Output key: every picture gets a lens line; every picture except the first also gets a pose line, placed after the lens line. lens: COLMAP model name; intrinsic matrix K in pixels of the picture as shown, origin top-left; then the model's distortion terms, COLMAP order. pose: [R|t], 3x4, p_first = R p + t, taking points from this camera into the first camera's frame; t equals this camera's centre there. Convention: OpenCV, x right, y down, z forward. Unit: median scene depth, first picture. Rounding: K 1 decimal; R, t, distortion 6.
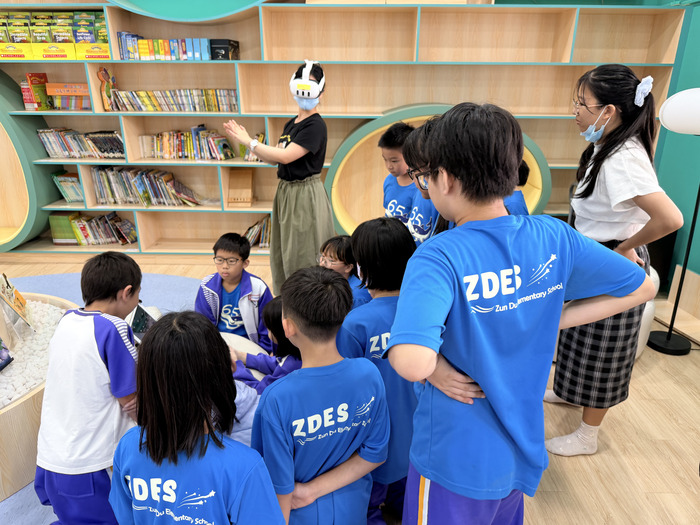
lens RADIAL K [[503.1, 0, 350.1], [0, 503.1, 280.7], [0, 0, 1]] dist [-0.033607, -0.000646]
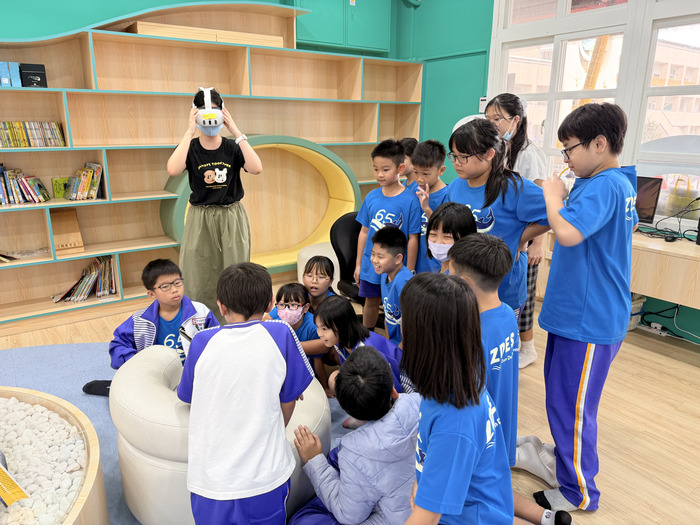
lens RADIAL K [[500.0, 0, 345.9], [0, 500.0, 262.6], [0, 0, 1]] dist [0.047444, -0.065940]
pose [[0.795835, -0.162202, 0.583384, -0.375499], [0.214181, 0.976576, -0.020655, -0.014033], [-0.566369, 0.141388, 0.811933, 0.030354]]
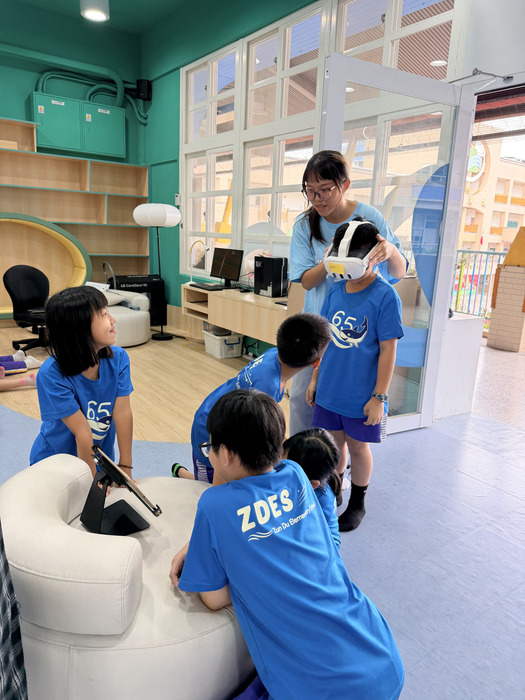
lens RADIAL K [[494.9, 0, 262.5], [0, 494.9, 350.0], [0, 0, 1]] dist [0.059117, -0.092836]
pose [[0.784181, -0.112404, 0.610266, -0.178406], [0.178767, 0.982685, -0.048713, 0.252719], [-0.594224, 0.147295, 0.790697, -0.560254]]
